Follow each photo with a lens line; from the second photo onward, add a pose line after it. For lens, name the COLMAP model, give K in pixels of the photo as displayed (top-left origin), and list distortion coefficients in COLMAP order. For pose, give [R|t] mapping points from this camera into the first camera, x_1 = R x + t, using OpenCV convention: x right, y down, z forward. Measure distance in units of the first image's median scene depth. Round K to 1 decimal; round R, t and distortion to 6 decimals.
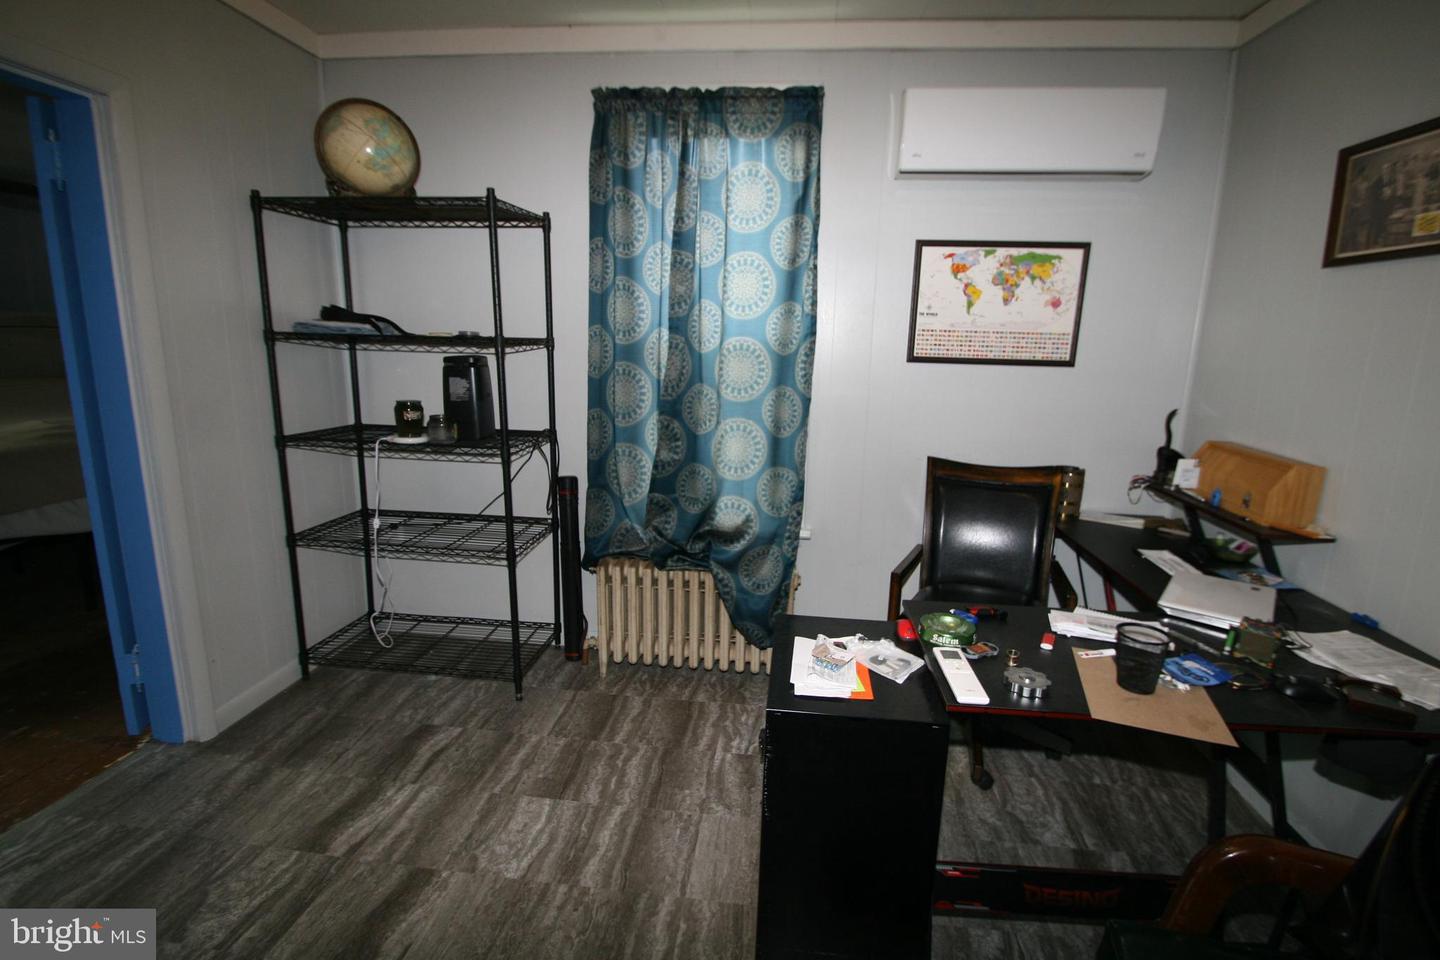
lens RADIAL K [[664.8, 0, 747.0], [0, 664.8, 470.3], [0, 0, 1]] dist [0.007533, -0.011376]
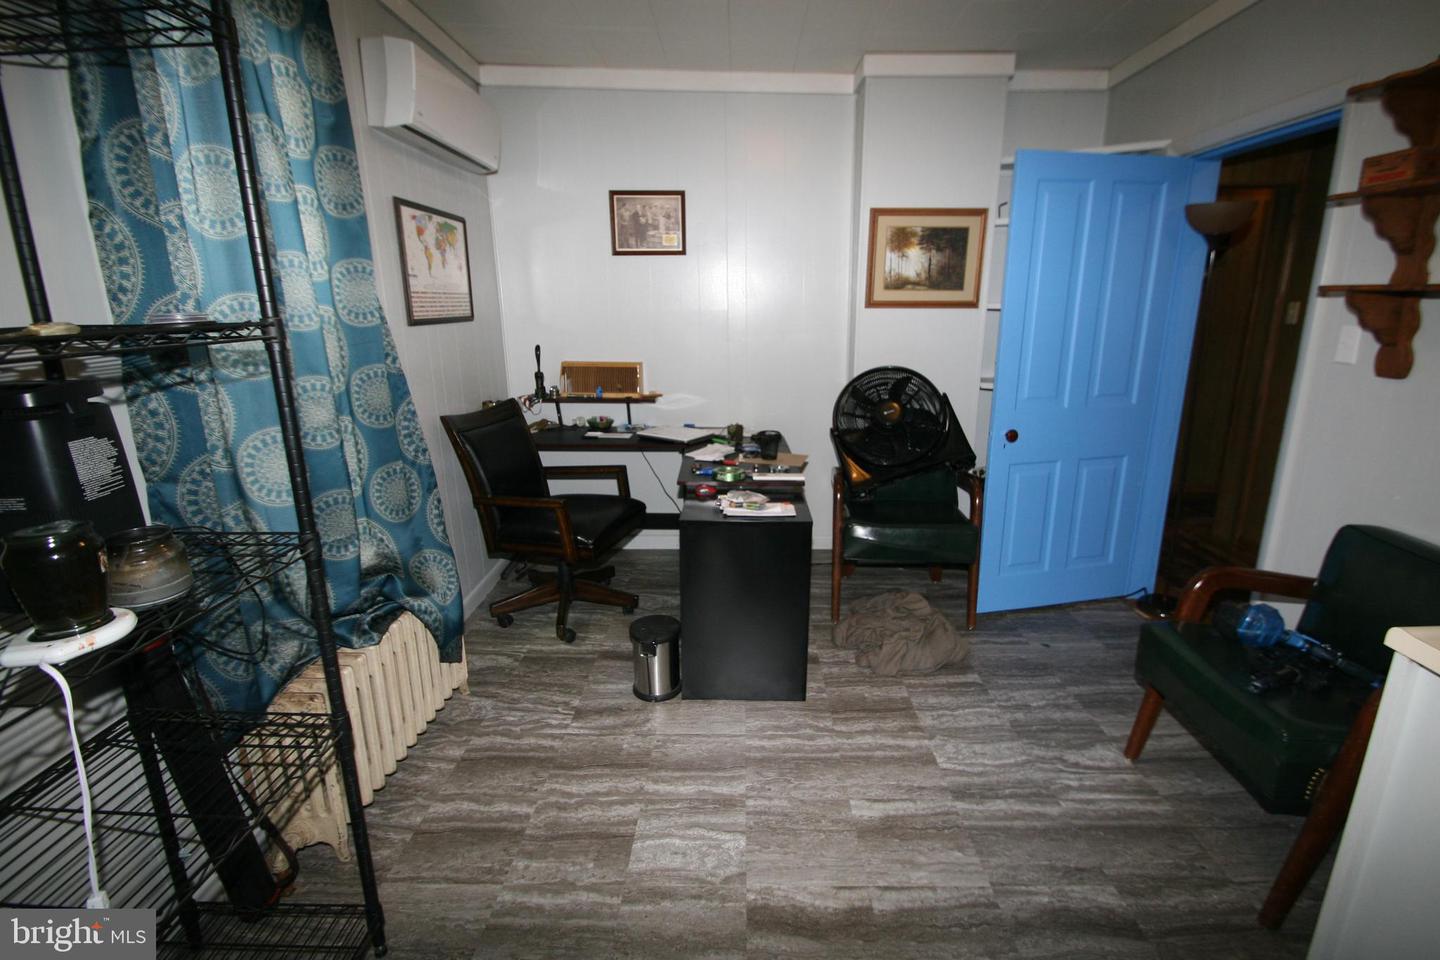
lens RADIAL K [[664.8, 0, 730.5], [0, 664.8, 474.3], [0, 0, 1]] dist [0.007533, -0.011376]
pose [[-0.080173, -0.277154, 0.957475, -1.154849], [0.199665, 0.936633, 0.287840, -0.215316], [-0.976579, 0.214251, -0.019754, 0.901186]]
